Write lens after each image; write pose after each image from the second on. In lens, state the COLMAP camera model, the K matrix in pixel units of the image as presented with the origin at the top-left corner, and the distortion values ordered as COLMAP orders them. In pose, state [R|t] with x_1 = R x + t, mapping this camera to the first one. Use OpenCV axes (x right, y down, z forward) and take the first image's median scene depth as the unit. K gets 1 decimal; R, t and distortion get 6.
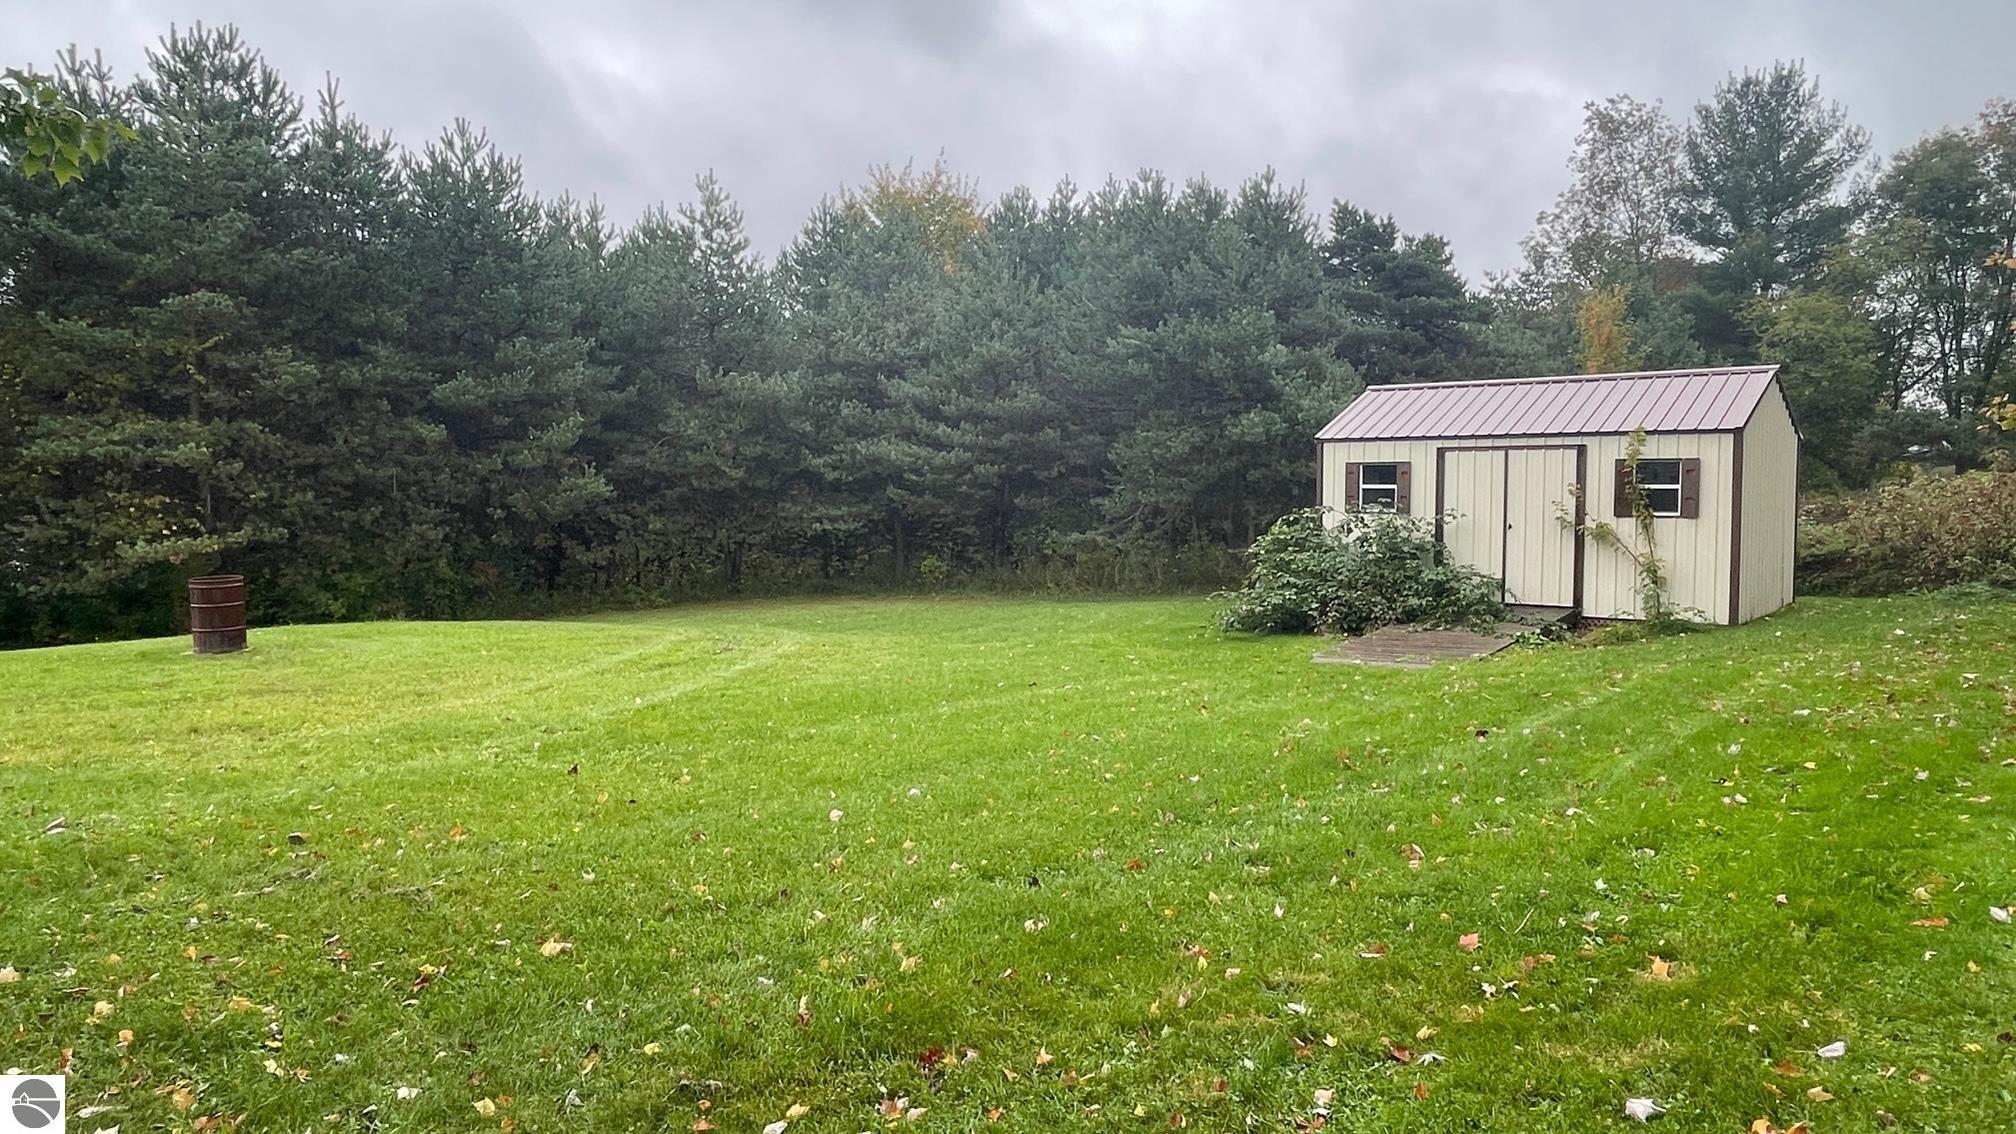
lens RADIAL K [[1390.7, 0, 998.4], [0, 1390.7, 561.4], [0, 0, 1]] dist [0.011357, -0.014179]
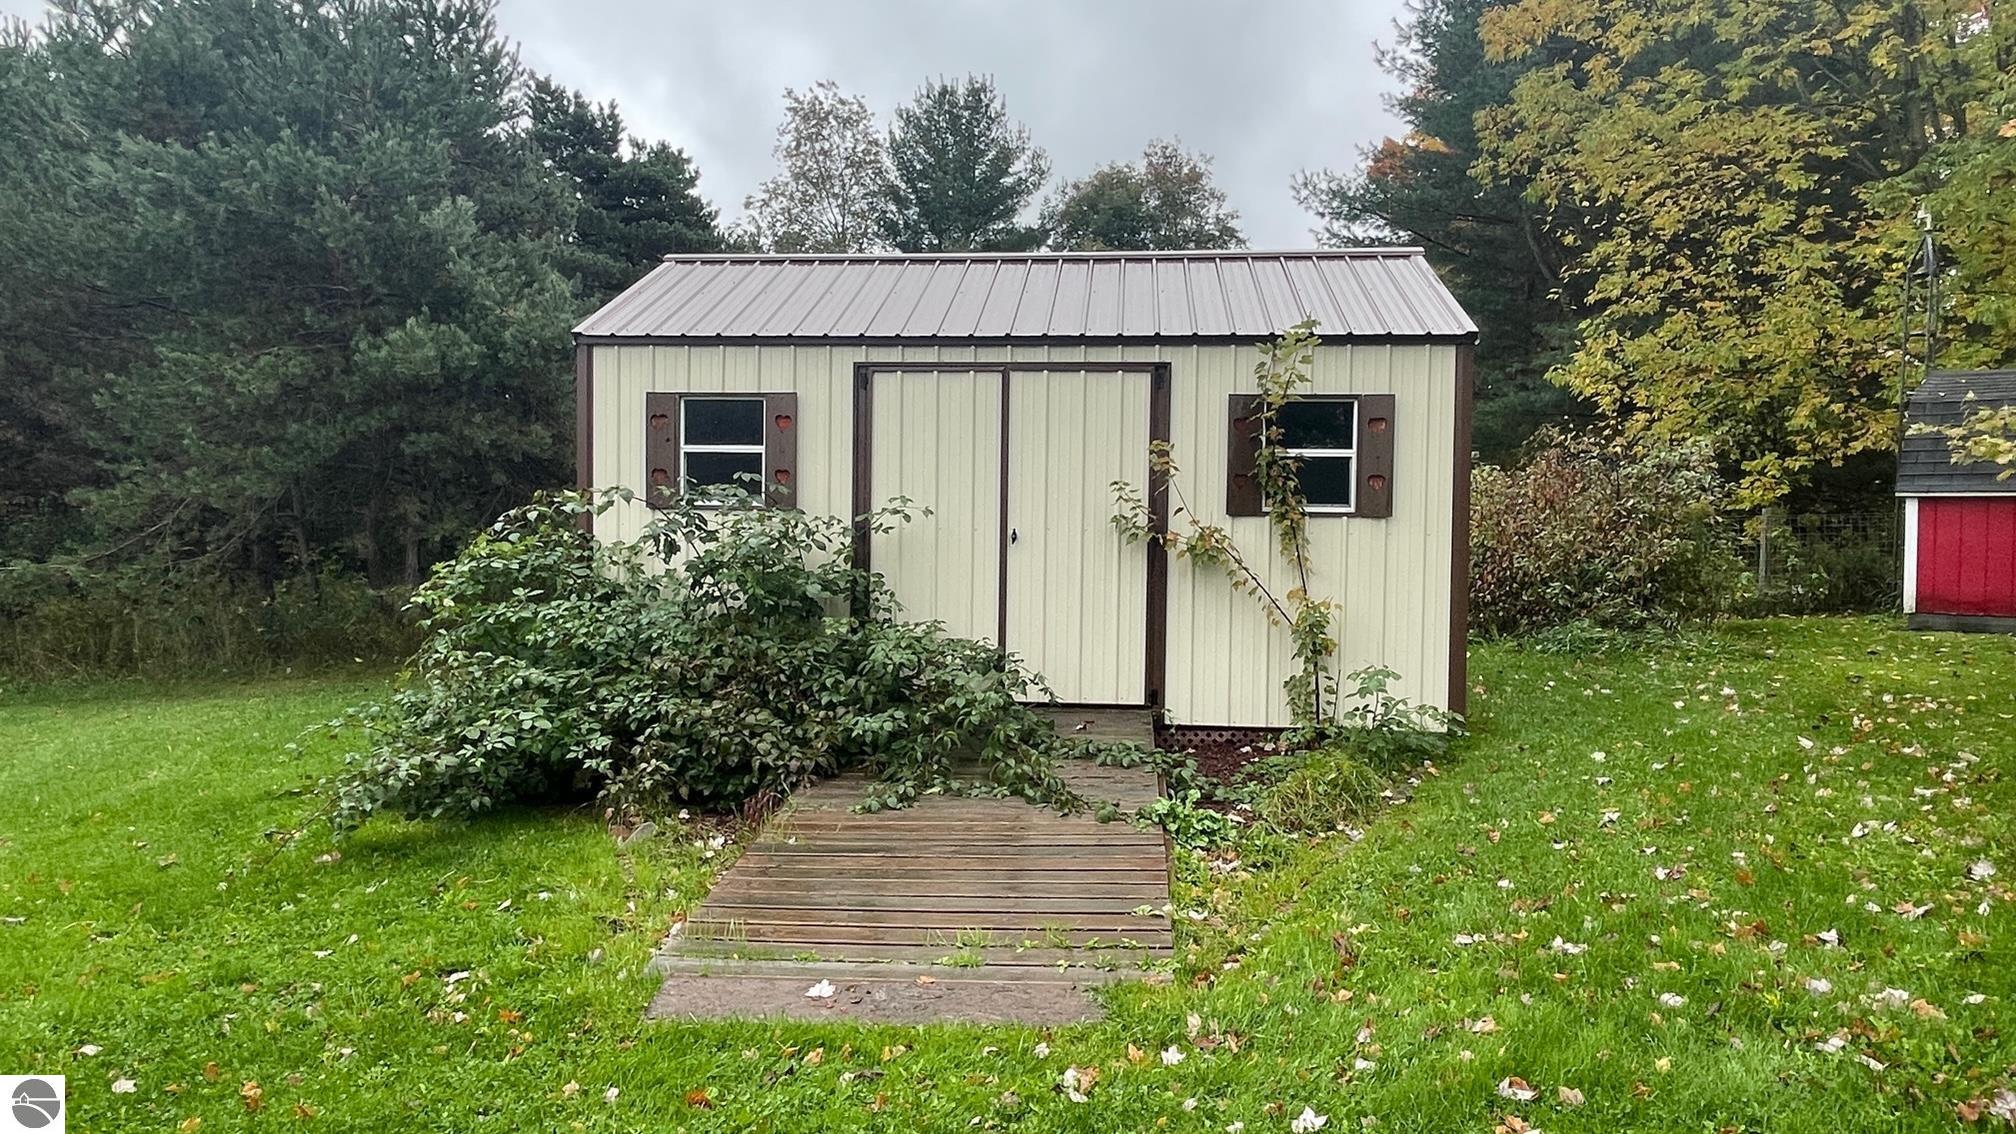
lens RADIAL K [[1390.7, 0, 997.8], [0, 1390.7, 570.1], [0, 0, 1]] dist [0.011357, -0.014179]
pose [[0.835245, -0.012990, 0.549724, 0.100675], [0.019567, 0.999790, -0.006104, -0.010494], [-0.549529, 0.015855, 0.835324, 0.573769]]
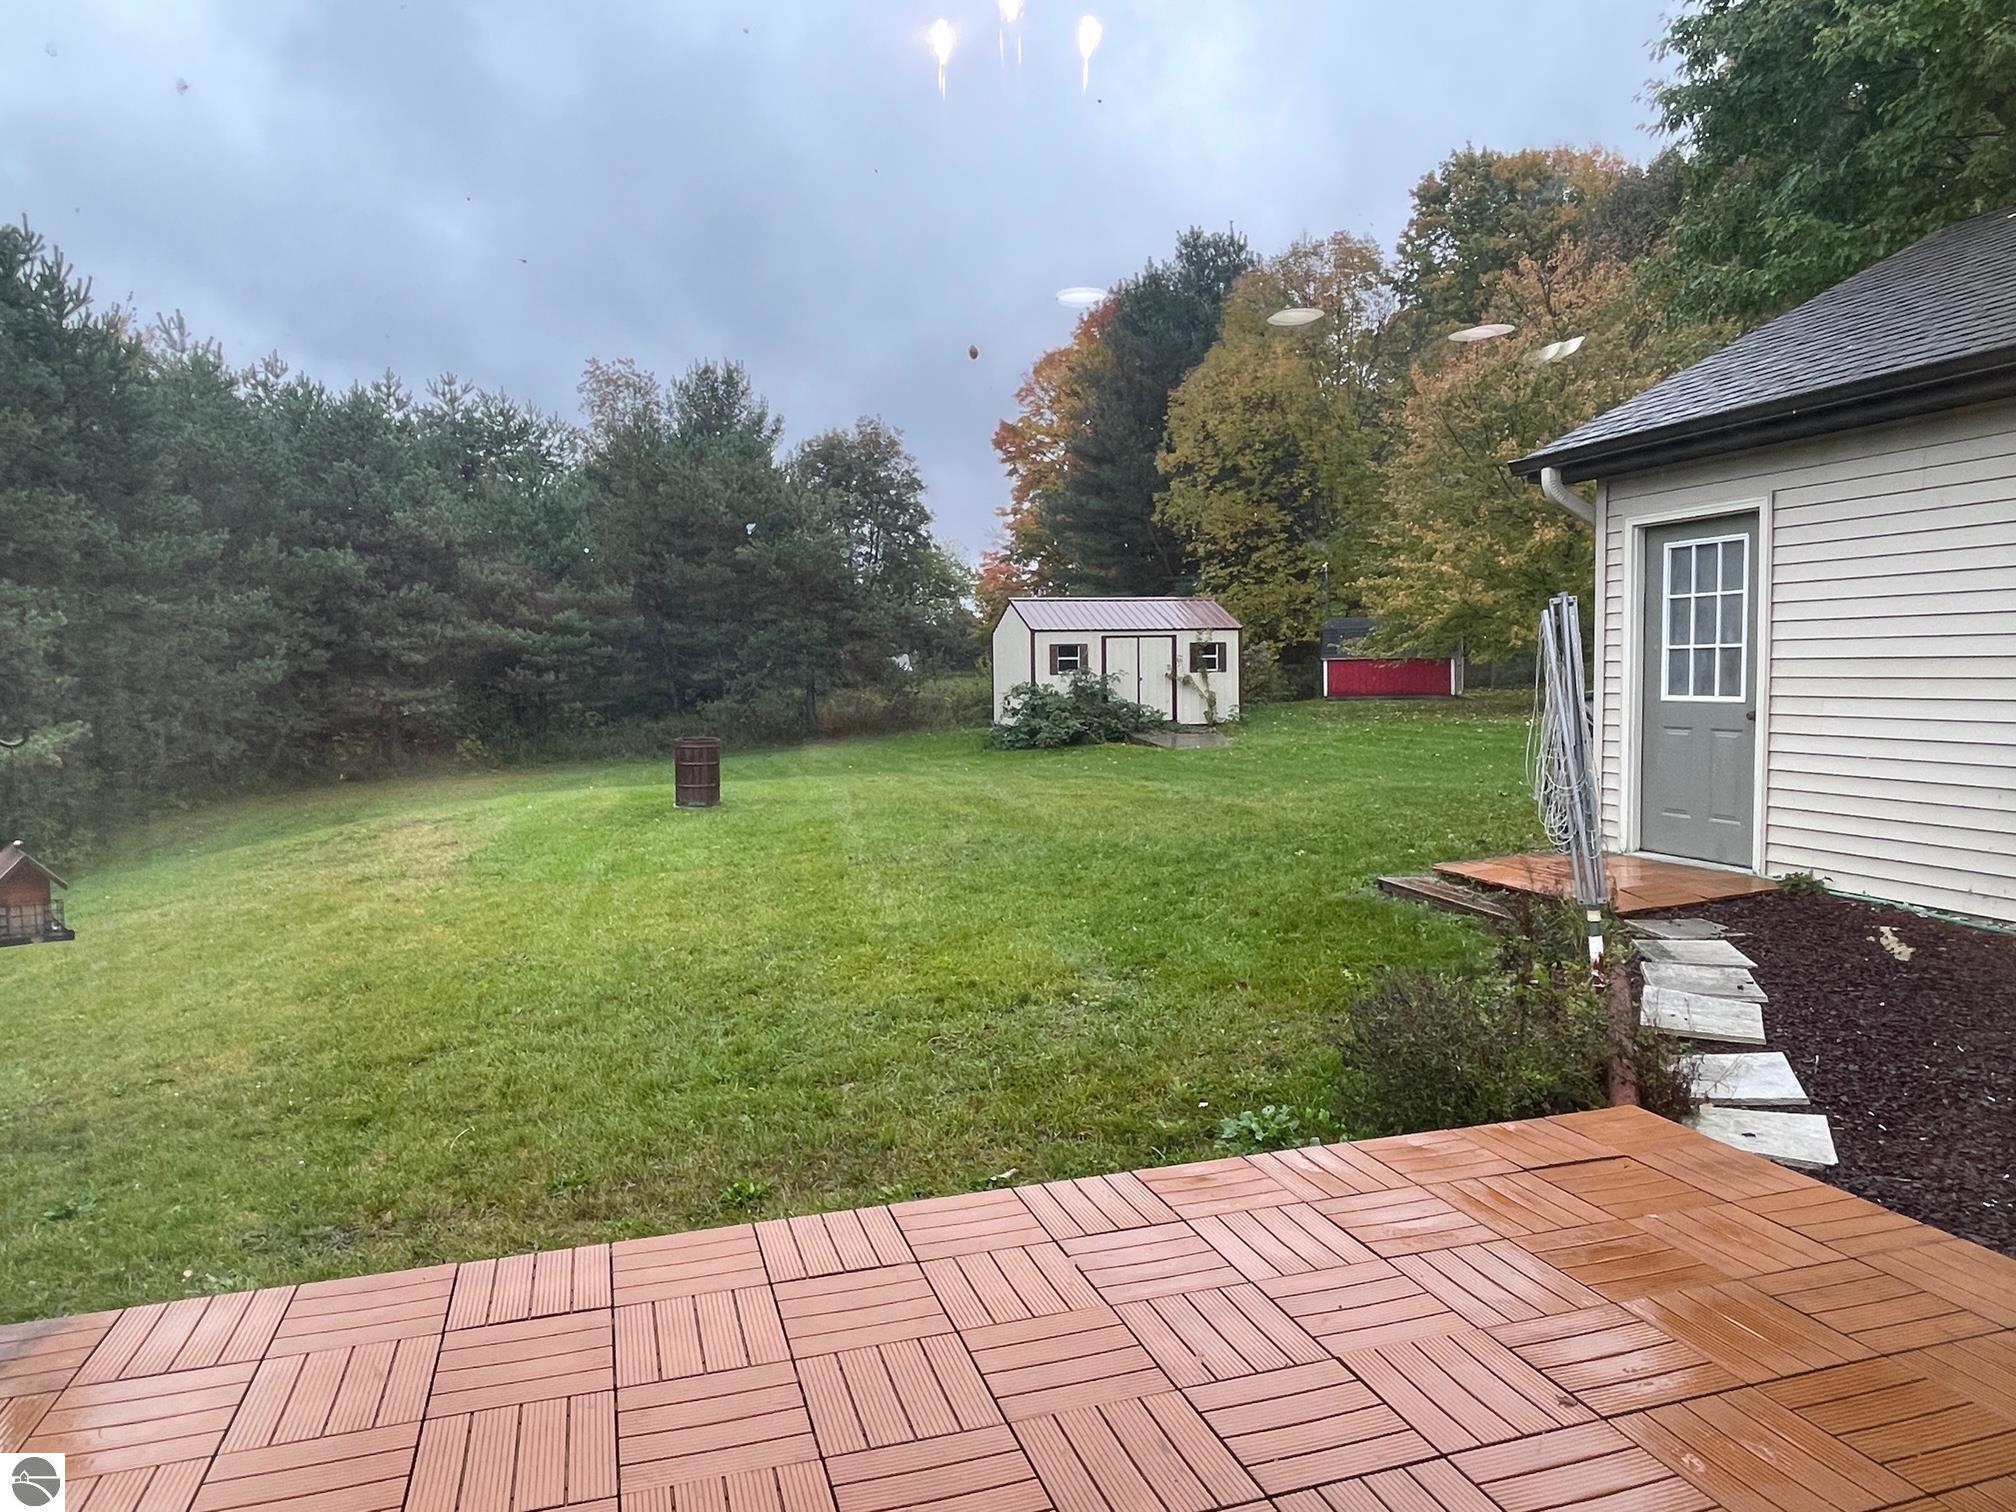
lens RADIAL K [[1258.9, 0, 1009.3], [0, 1258.9, 752.8], [0, 0, 1]] dist [0.007595, 0.000466]
pose [[0.587370, -0.065076, 0.806698, -1.015103], [0.058524, 0.997568, 0.037861, -0.000658], [-0.807200, 0.024972, 0.589750, 0.147249]]
